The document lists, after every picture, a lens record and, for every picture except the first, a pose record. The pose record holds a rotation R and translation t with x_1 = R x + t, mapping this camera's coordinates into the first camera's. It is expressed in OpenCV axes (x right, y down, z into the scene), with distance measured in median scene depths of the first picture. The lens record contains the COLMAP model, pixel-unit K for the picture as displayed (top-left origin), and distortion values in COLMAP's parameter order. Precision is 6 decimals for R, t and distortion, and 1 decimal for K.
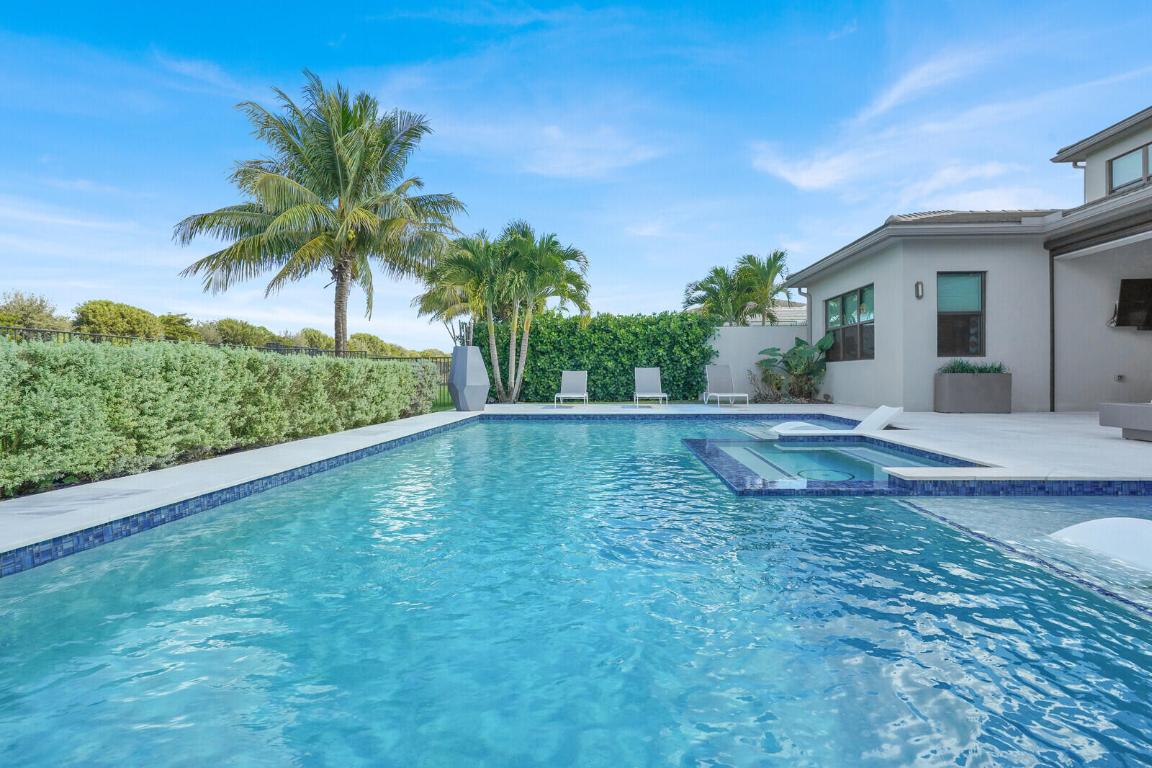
lens RADIAL K [[537.3, 0, 573.4], [0, 537.3, 379.9], [0, 0, 1]] dist [-0.058081, 0.022516]
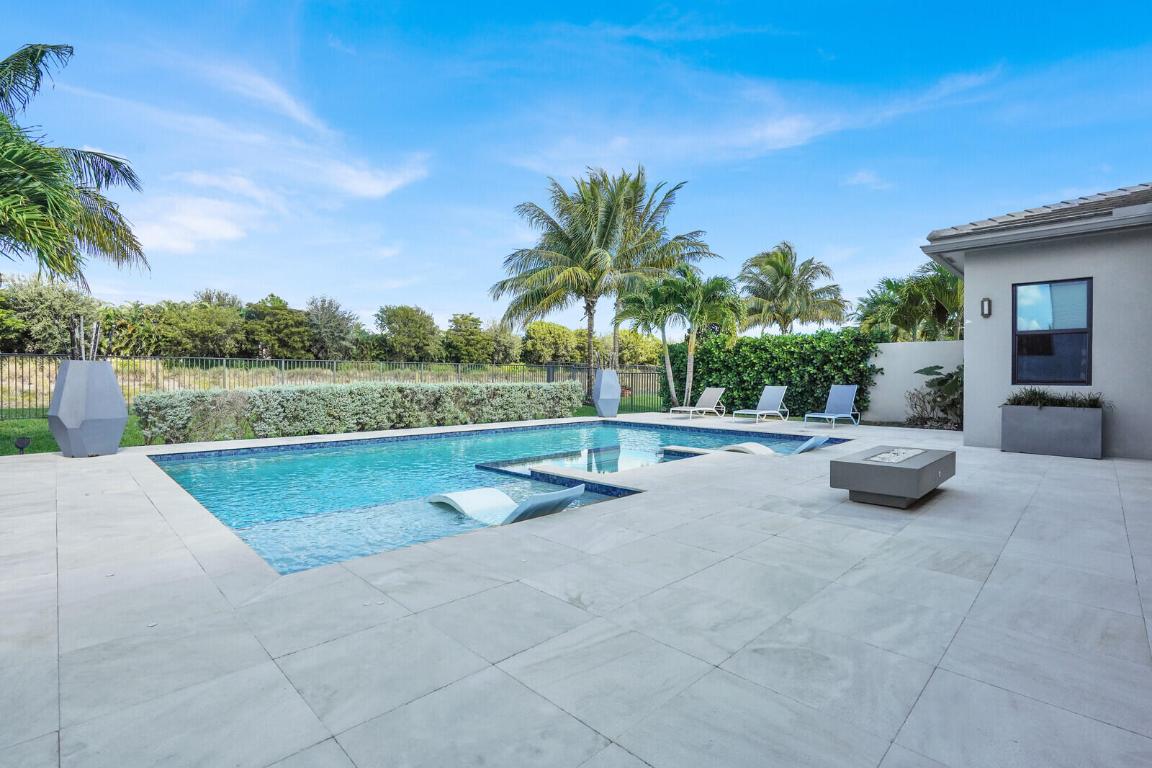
lens RADIAL K [[538.1, 0, 571.9], [0, 538.1, 379.1], [0, 0, 1]] dist [-0.061506, 0.025623]
pose [[0.755192, 0.011549, -0.655402, 0.561061], [-0.012724, 0.999915, 0.002959, -0.036567], [0.655380, 0.006105, 0.755275, -0.082344]]
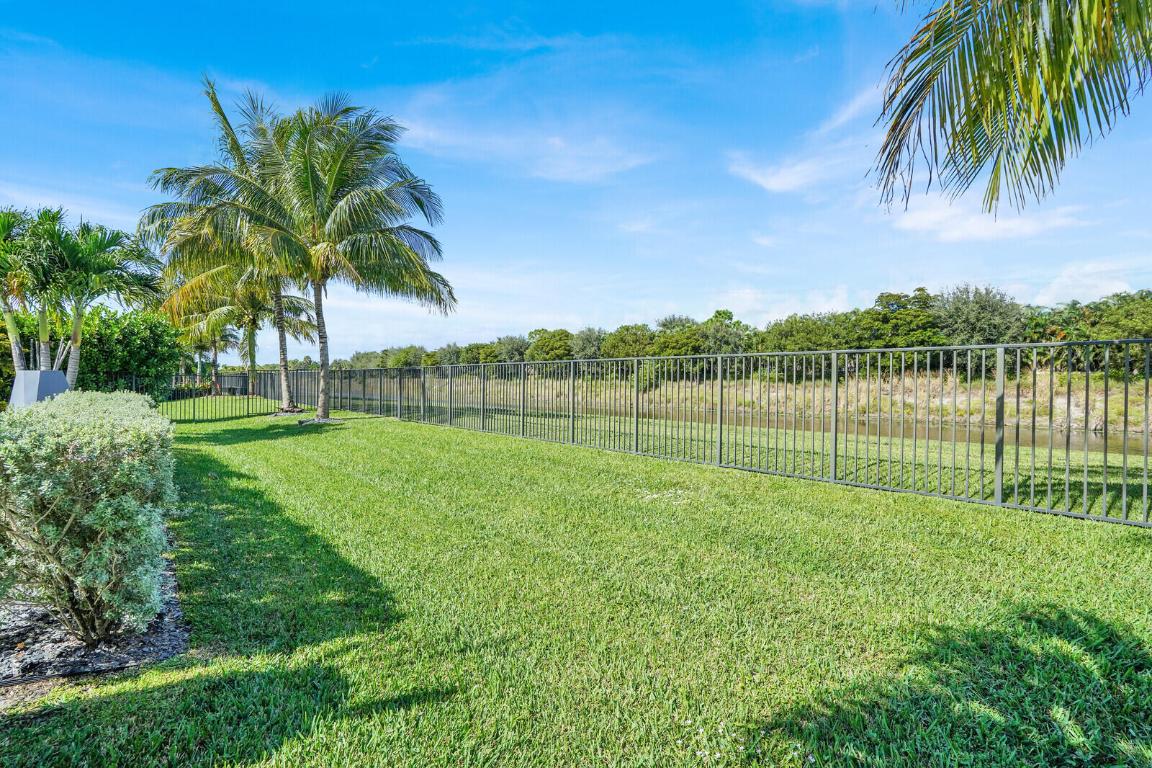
lens RADIAL K [[542.3, 0, 574.0], [0, 542.3, 382.2], [0, 0, 1]] dist [-0.061257, 0.022711]
pose [[-0.705552, -0.006051, -0.708632, -0.251444], [-0.013992, 0.999888, 0.005393, -0.042729], [0.708520, 0.013721, -0.705557, 1.122848]]
